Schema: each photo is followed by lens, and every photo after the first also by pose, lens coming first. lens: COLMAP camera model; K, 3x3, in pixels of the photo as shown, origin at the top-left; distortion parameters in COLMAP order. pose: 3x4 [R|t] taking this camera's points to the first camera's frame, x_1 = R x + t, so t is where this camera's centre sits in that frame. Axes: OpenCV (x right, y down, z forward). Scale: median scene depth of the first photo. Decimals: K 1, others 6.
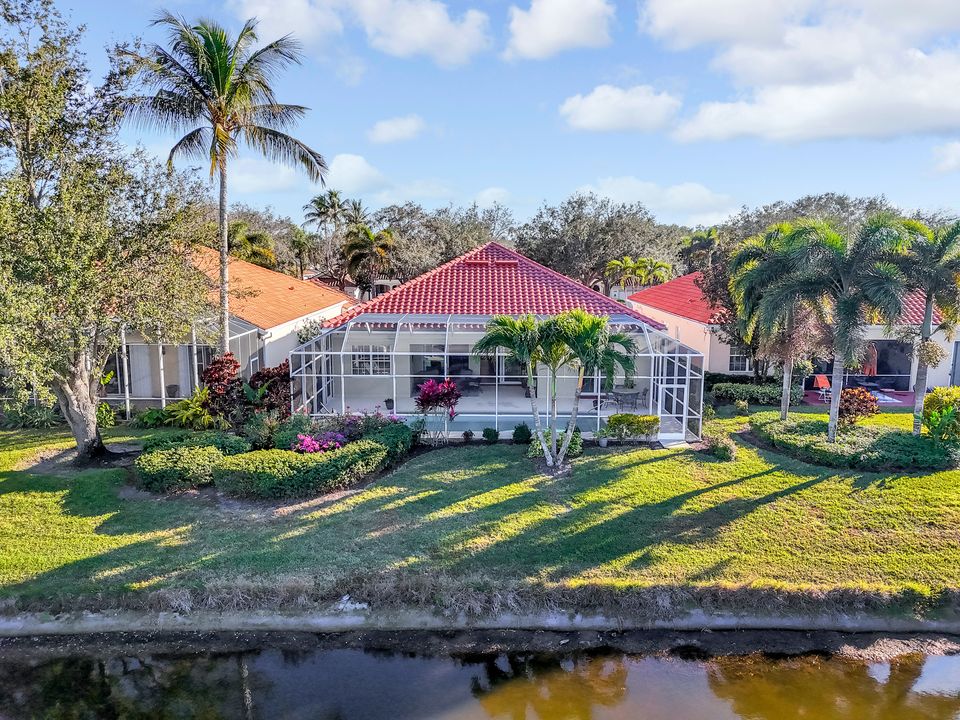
lens RADIAL K [[673.7, 0, 480.0], [0, 673.7, 360.1], [0, 0, 1]] dist [0.002588, 0.000141]
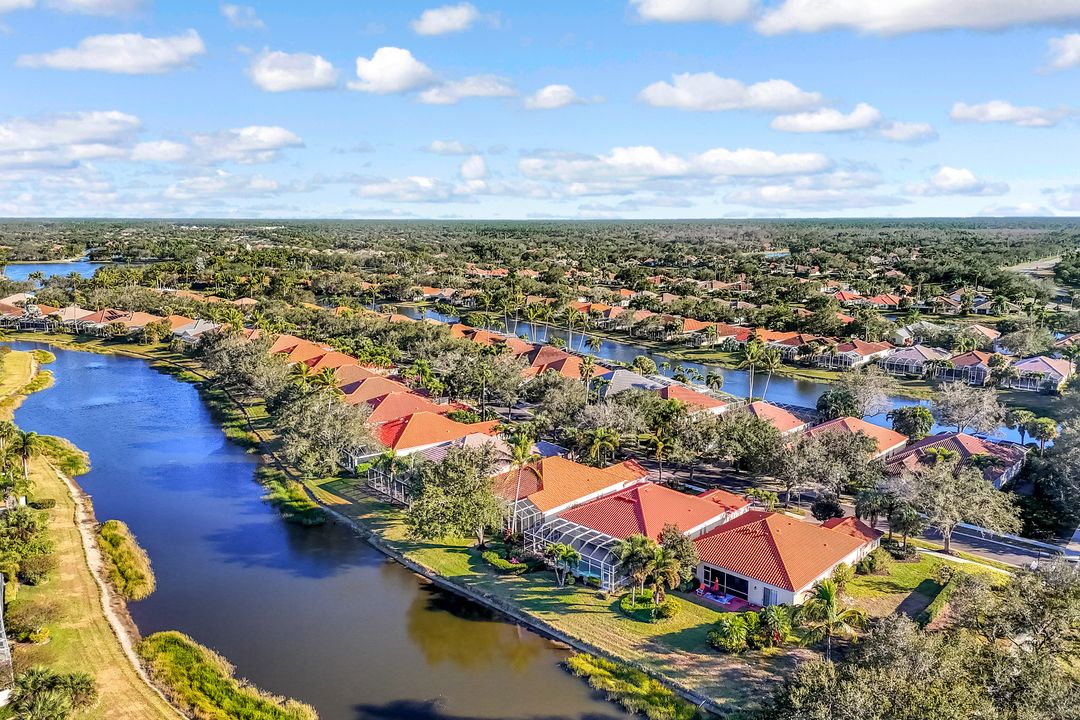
lens RADIAL K [[769.6, 0, 537.1], [0, 769.6, 356.4], [0, 0, 1]] dist [-0.000542, 0.000083]
pose [[0.745566, 0.122463, -0.655083, 3.162638], [-0.092928, 0.992472, 0.079772, -1.716177], [0.659921, 0.001400, 0.751334, -2.761180]]
